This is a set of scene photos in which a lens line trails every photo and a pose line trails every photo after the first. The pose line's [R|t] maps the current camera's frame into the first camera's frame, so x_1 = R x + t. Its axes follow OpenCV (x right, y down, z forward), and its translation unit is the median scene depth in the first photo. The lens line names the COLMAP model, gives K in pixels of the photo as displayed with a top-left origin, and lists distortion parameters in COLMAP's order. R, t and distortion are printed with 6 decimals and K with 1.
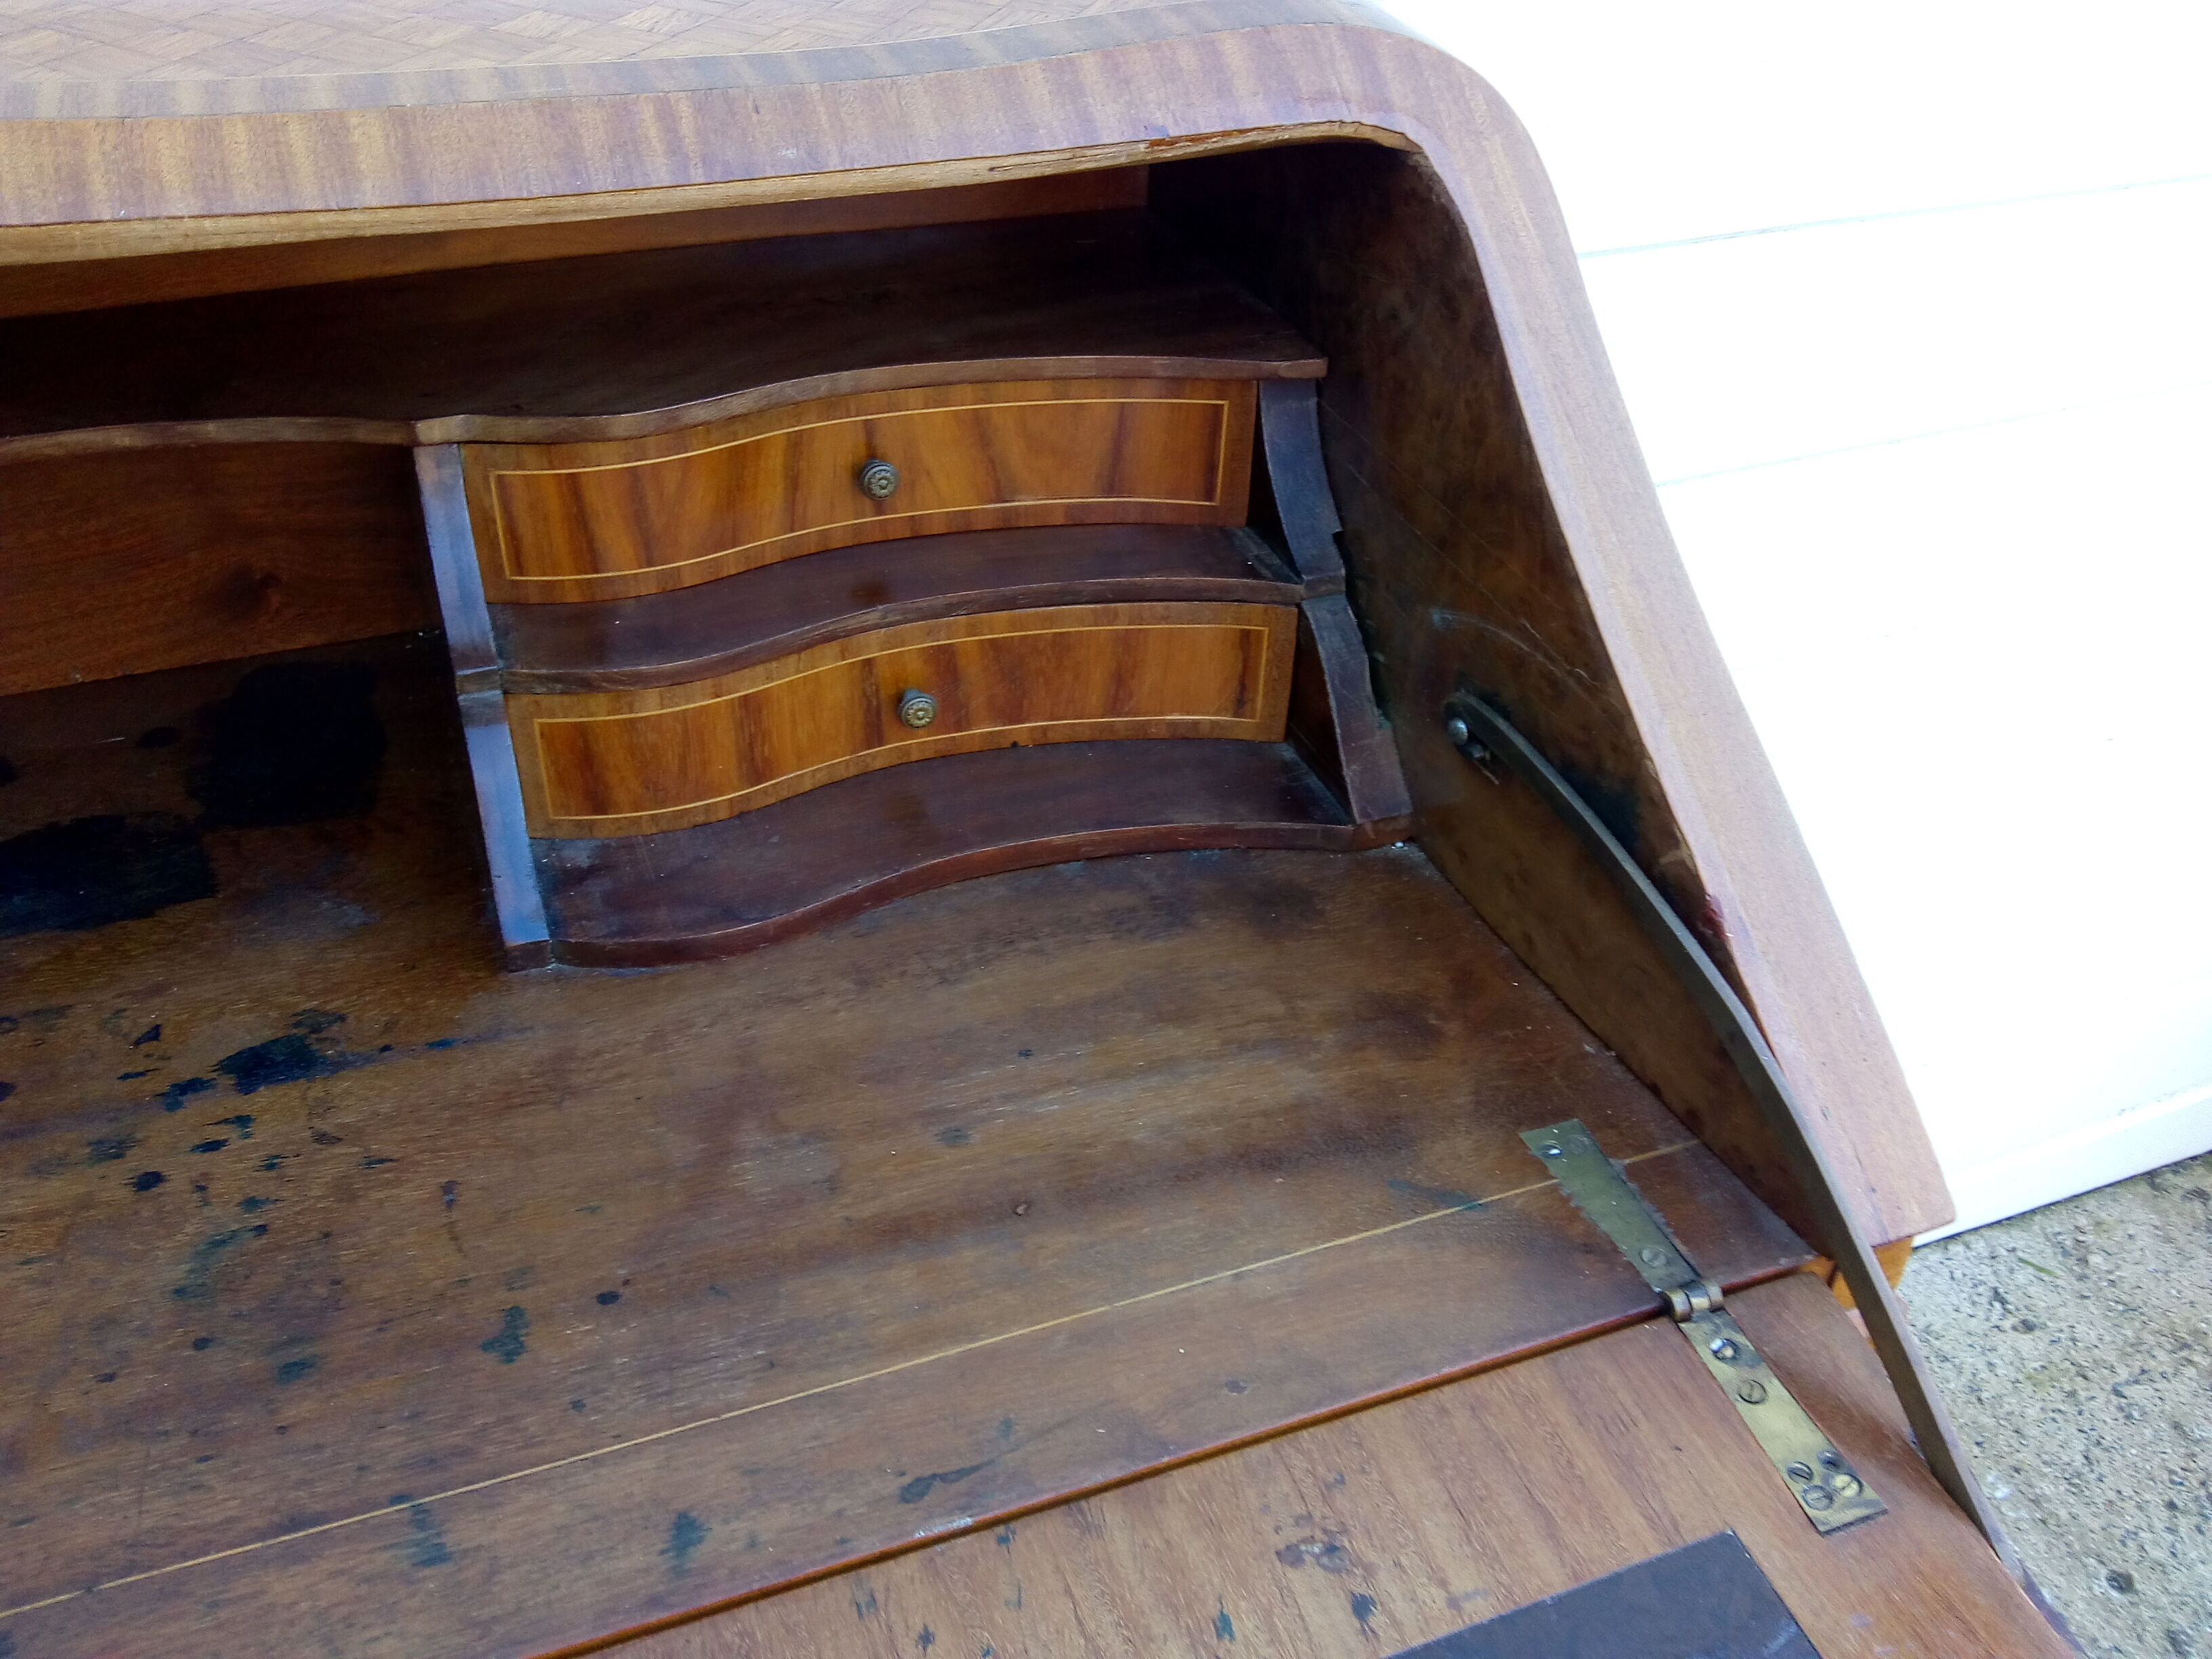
lens RADIAL K [[1929.1, 0, 1127.7], [0, 1929.1, 834.4], [0, 0, 1]] dist [0.005220, -0.091636]
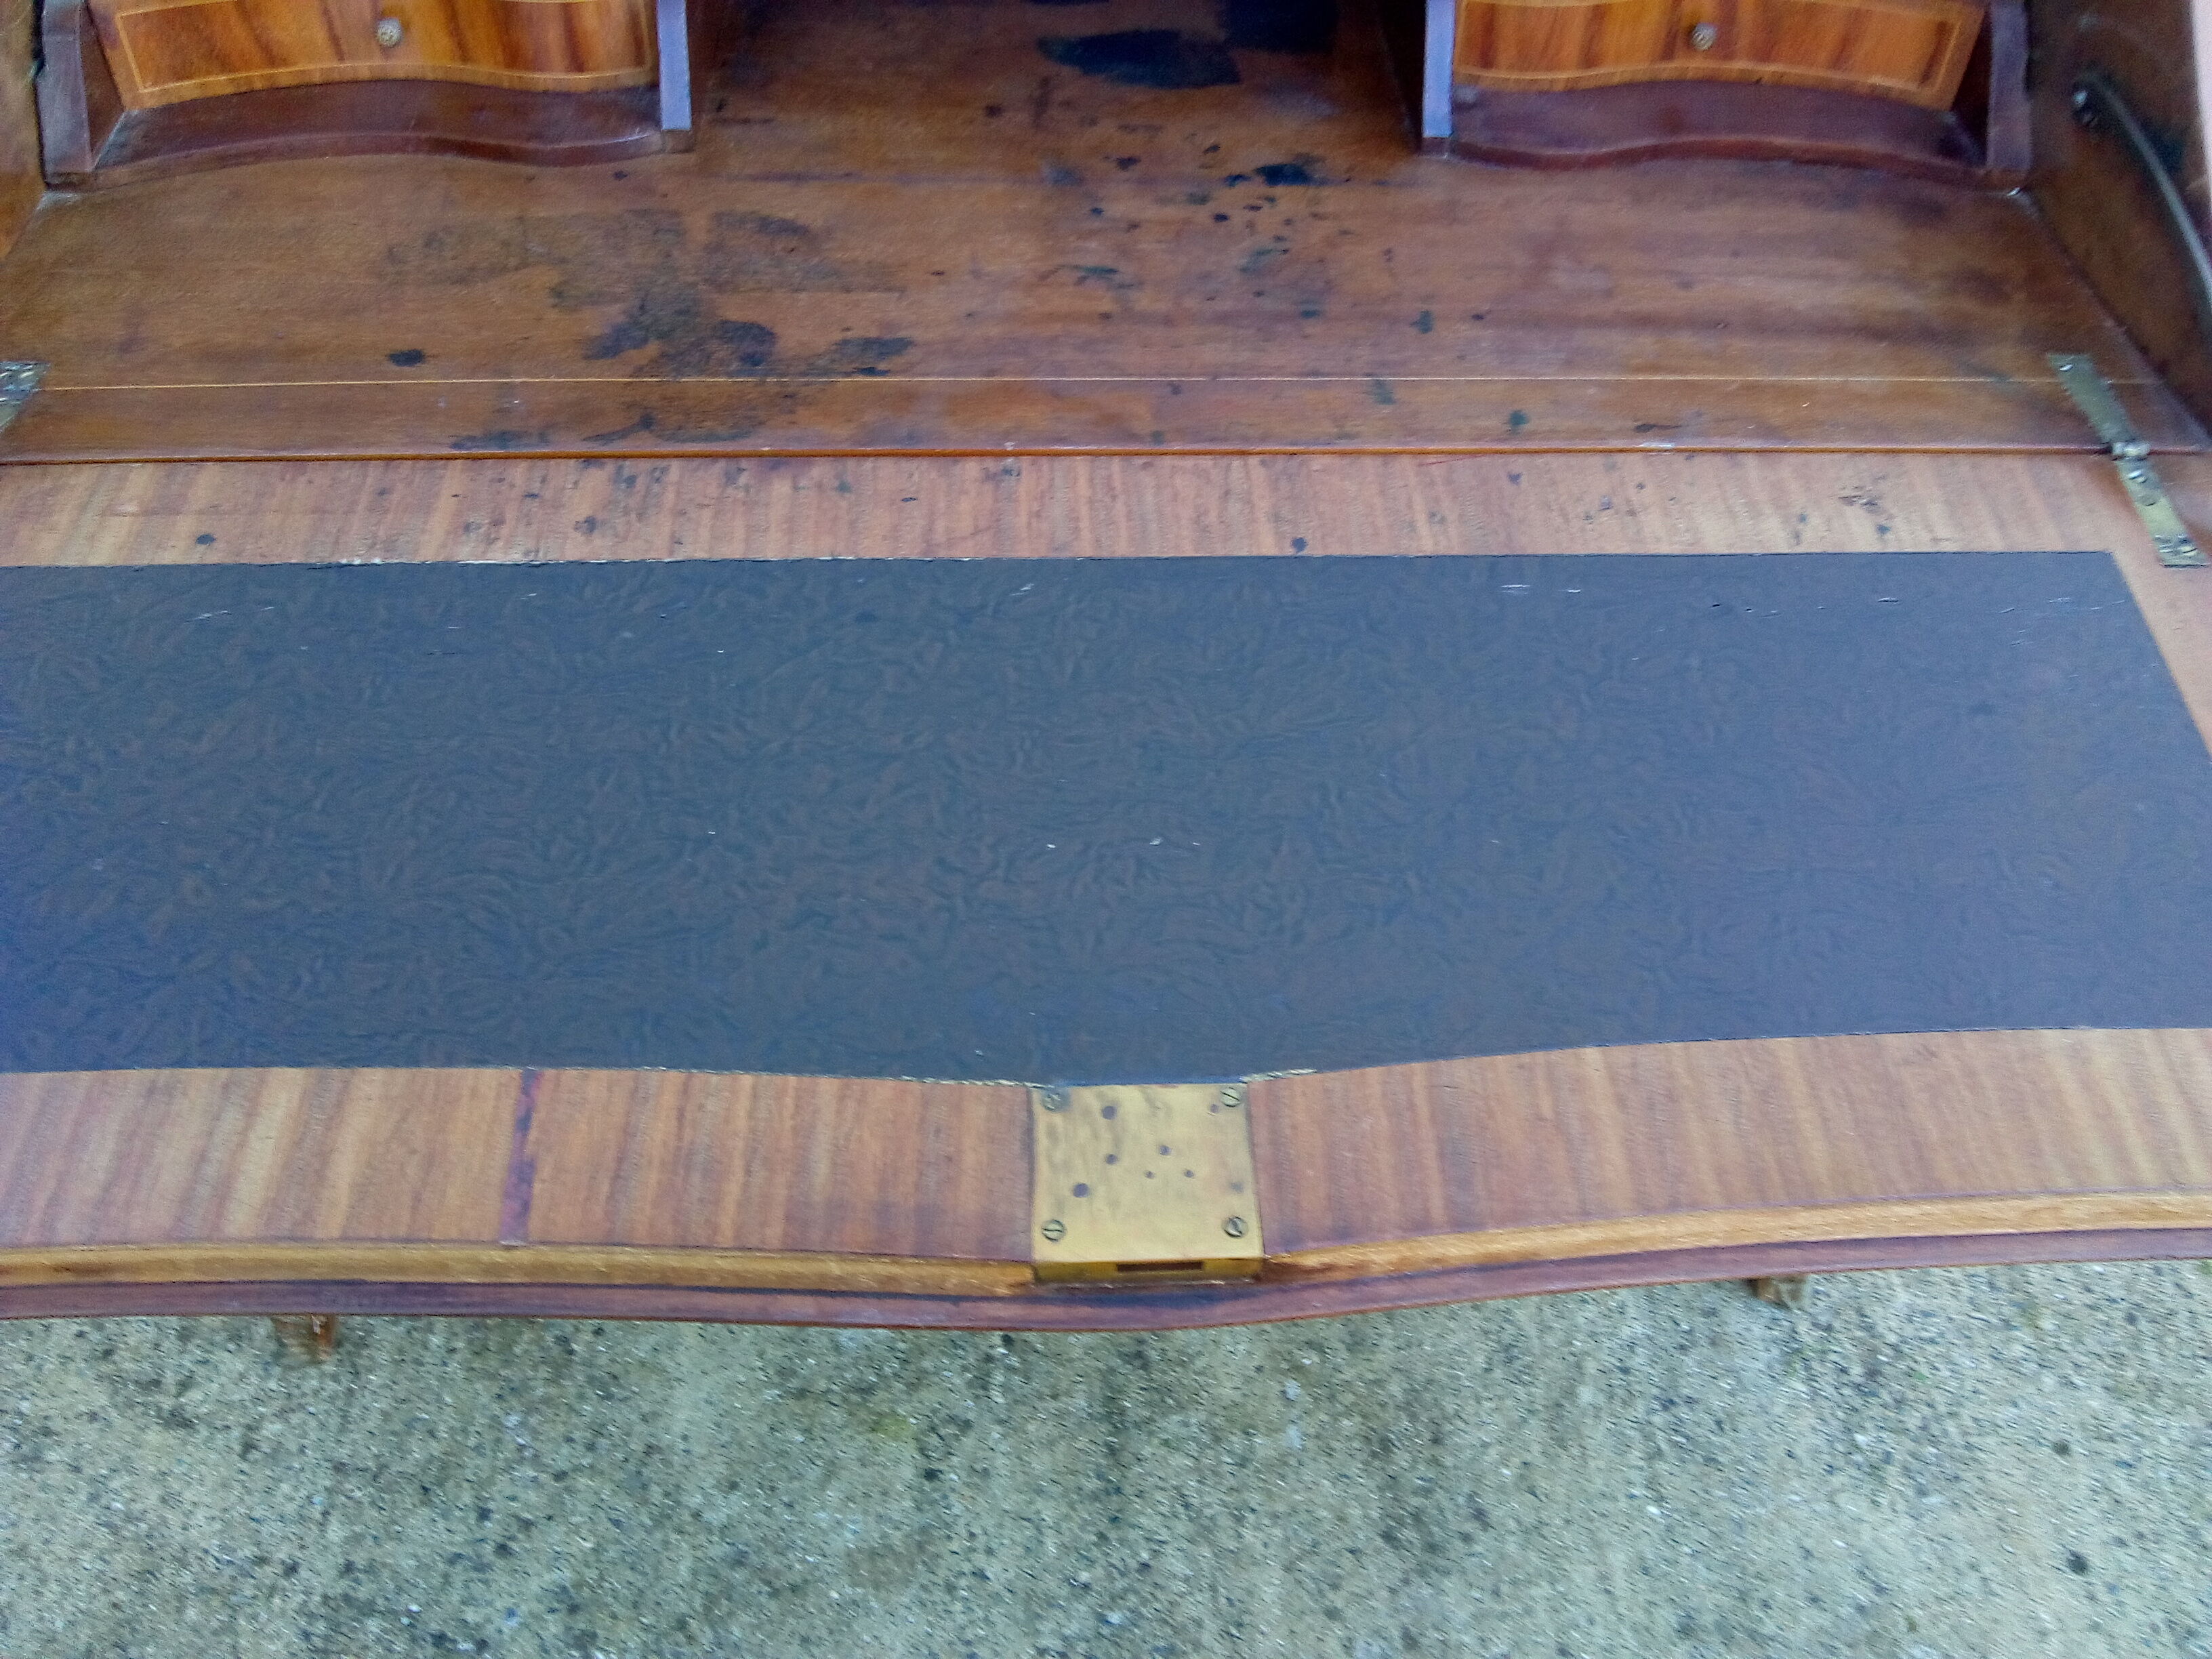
lens RADIAL K [[1929.1, 0, 1127.7], [0, 1929.1, 834.4], [0, 0, 1]] dist [0.005220, -0.091636]
pose [[0.943500, 0.241002, -0.227434, -0.052218], [-0.185253, 0.952681, 0.241000, 0.293534], [0.274753, -0.185251, 0.943500, -0.750741]]
